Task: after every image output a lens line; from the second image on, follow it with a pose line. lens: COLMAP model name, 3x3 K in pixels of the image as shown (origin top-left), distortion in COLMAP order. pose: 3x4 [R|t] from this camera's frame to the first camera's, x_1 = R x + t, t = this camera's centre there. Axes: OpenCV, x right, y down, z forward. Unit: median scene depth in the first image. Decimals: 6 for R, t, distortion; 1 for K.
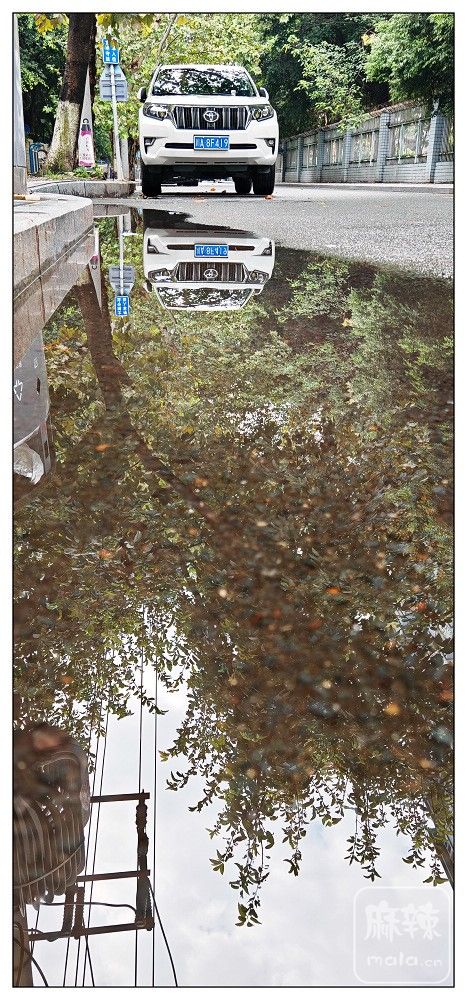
lens RADIAL K [[757.8, 0, 236.5], [0, 757.8, 495.1], [0, 0, 1]] dist [0.025708, -0.010743]
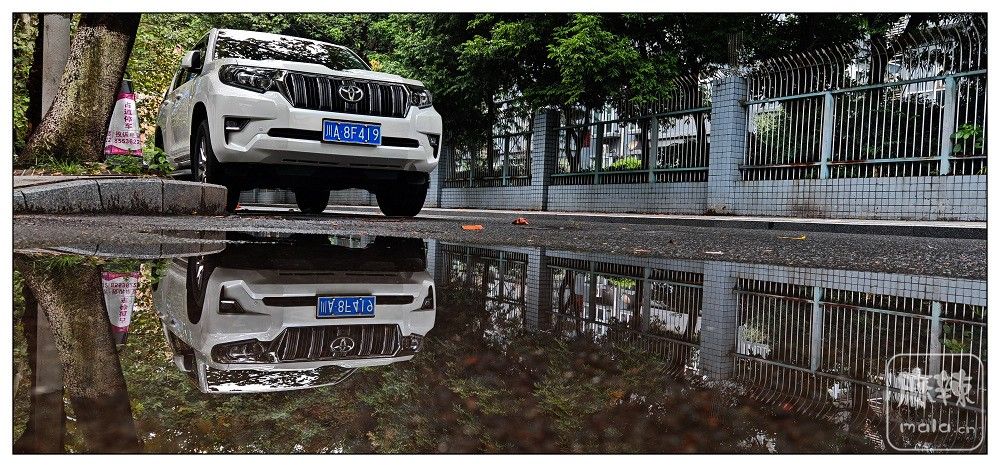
lens RADIAL K [[757.8, 0, 504.3], [0, 757.8, 234.0], [0, 0, 1]] dist [0.025708, -0.010743]
pose [[0.906561, 0.012373, 0.421894, -0.121379], [0.134539, 0.938959, -0.316632, -0.131296], [-0.400059, 0.343808, 0.849558, 0.337174]]
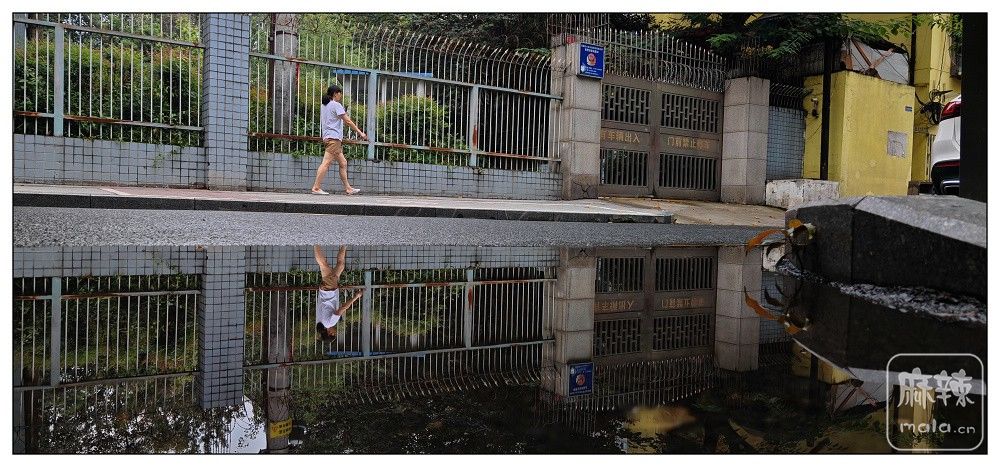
lens RADIAL K [[757.8, 0, 493.6], [0, 757.8, 231.4], [0, 0, 1]] dist [0.025708, -0.010743]
pose [[-0.440164, -0.046483, 0.896713, -0.338520], [0.305734, 0.931228, 0.198346, -0.707412], [-0.844264, 0.361461, -0.395682, 1.737505]]
